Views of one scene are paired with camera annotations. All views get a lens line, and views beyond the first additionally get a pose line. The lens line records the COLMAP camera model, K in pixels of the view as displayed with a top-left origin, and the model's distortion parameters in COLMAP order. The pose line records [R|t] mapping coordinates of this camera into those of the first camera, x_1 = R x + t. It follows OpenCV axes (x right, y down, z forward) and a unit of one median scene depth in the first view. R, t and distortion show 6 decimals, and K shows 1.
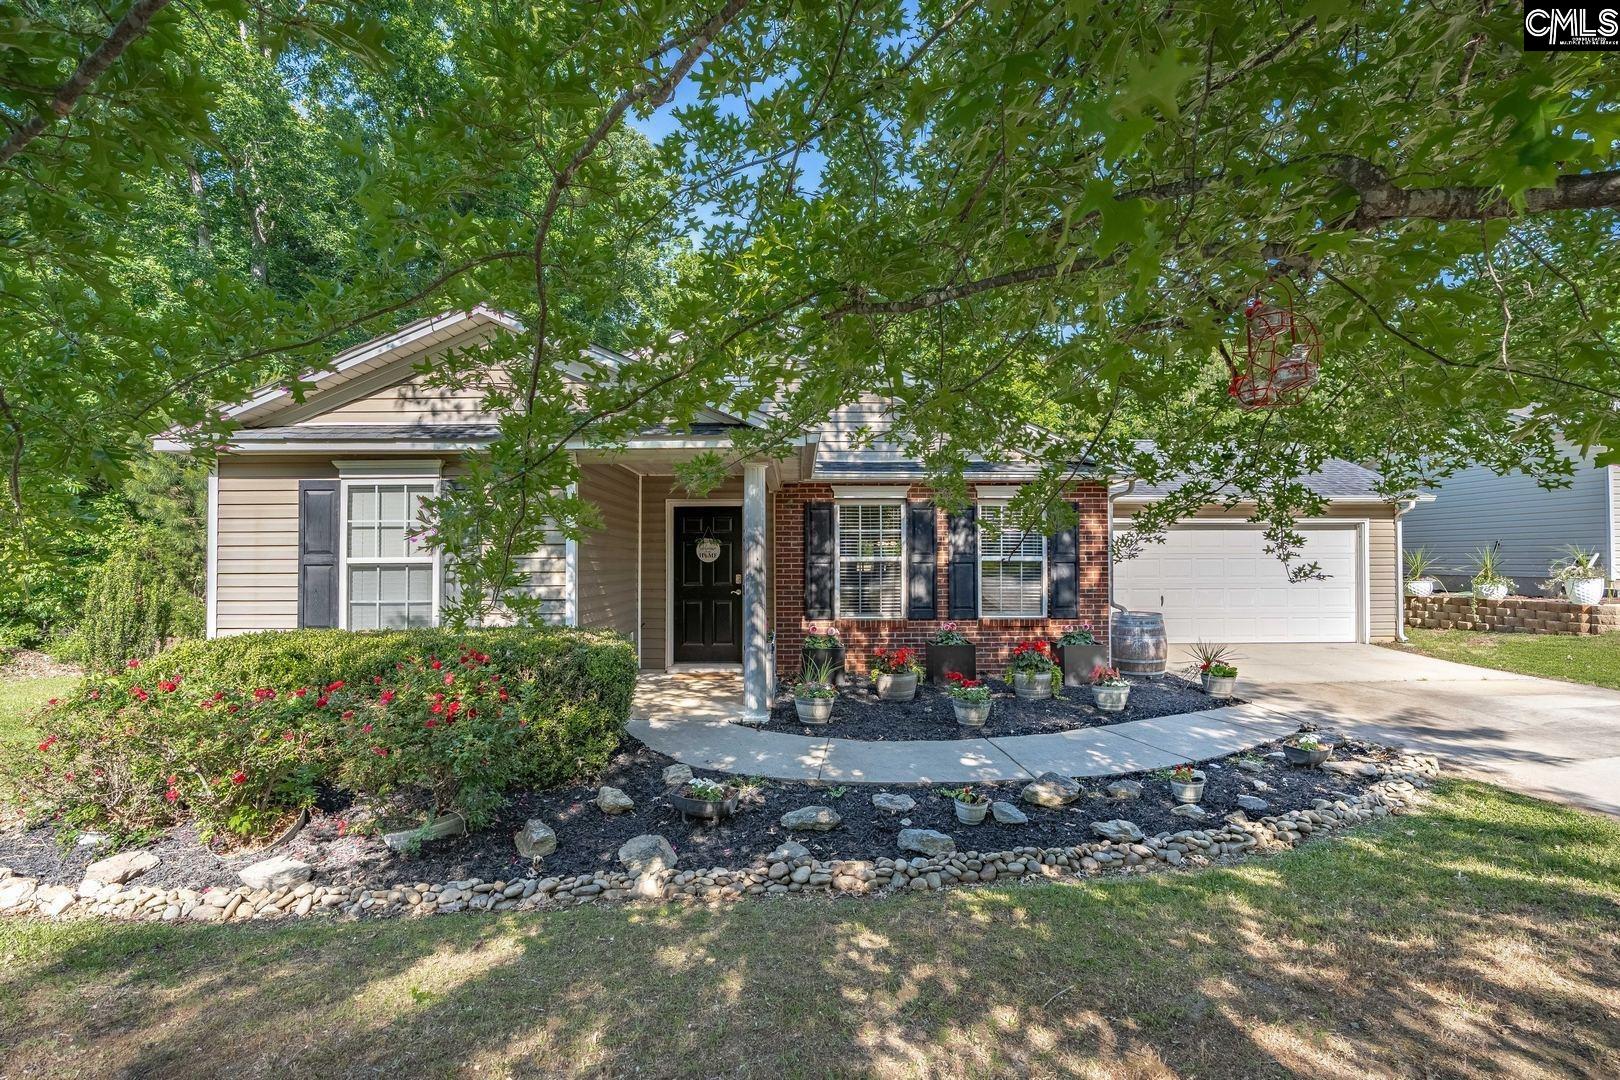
lens RADIAL K [[790.2, 0, 799.5], [0, 790.2, 547.6], [0, 0, 1]] dist [-0.023697, 0.003928]
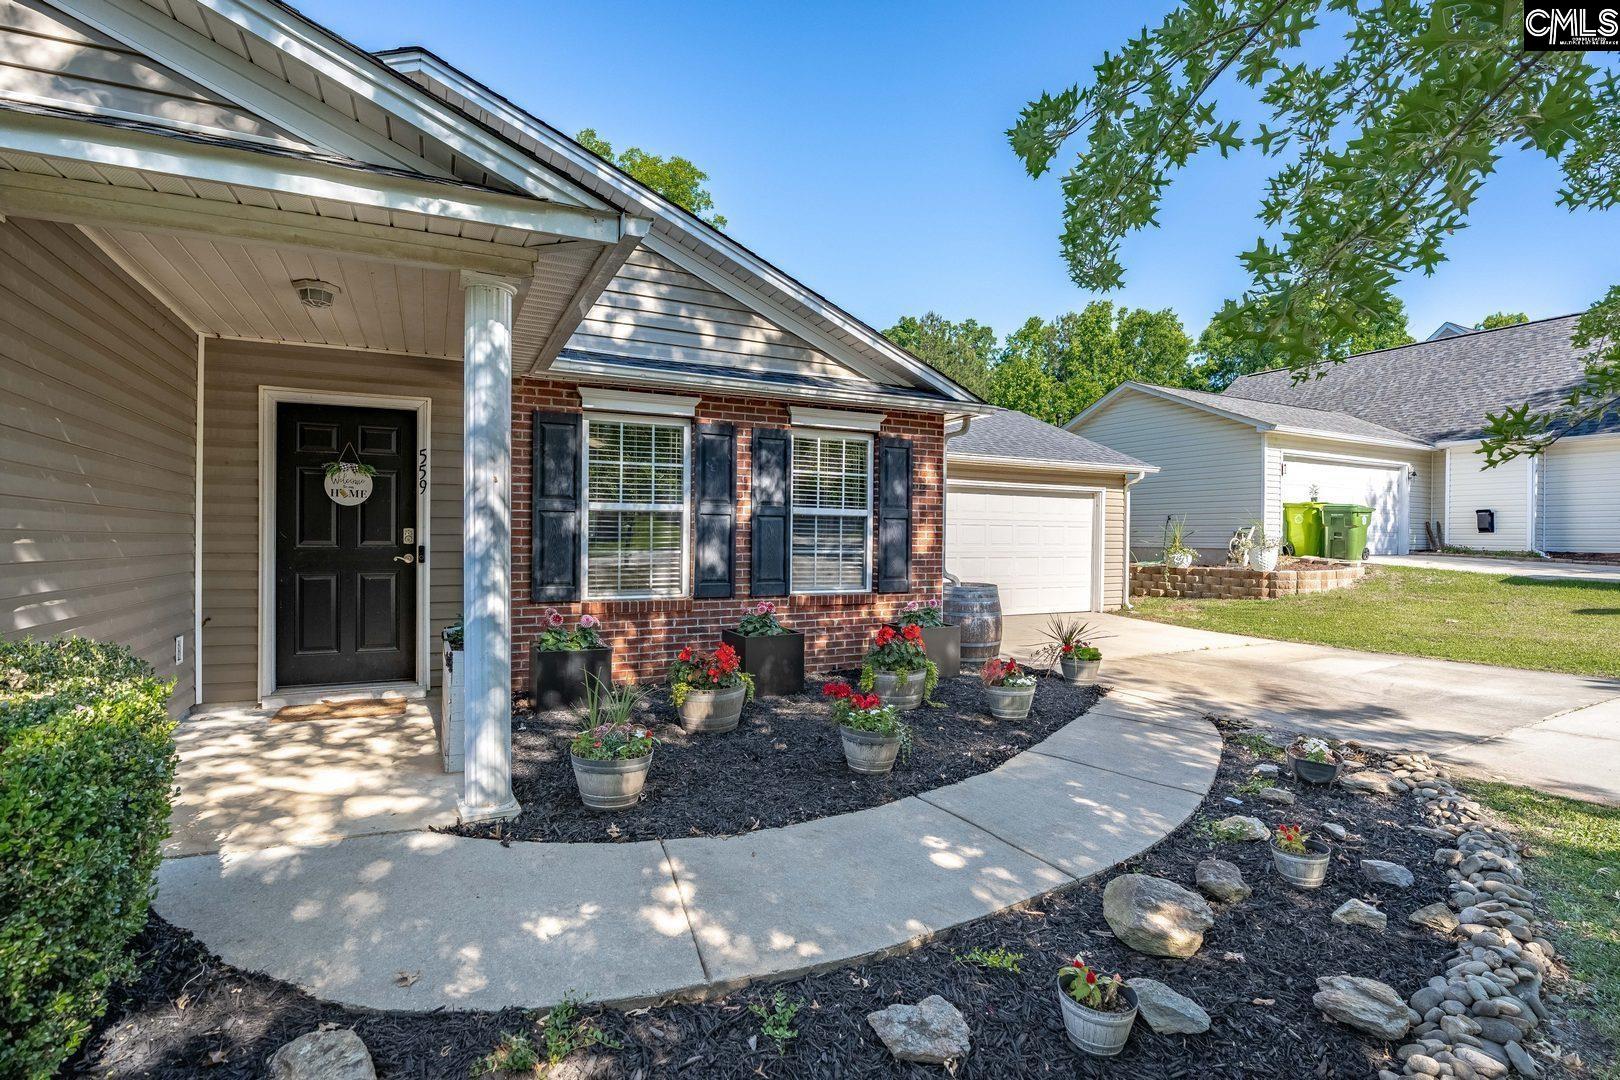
lens RADIAL K [[790.2, 0, 821.1], [0, 790.2, 544.6], [0, 0, 1]] dist [-0.023697, 0.003928]
pose [[0.892011, 0.006335, 0.451970, -0.068429], [-0.017456, 0.999639, 0.020440, 0.029357], [-0.451677, -0.026123, 0.891799, 0.357001]]
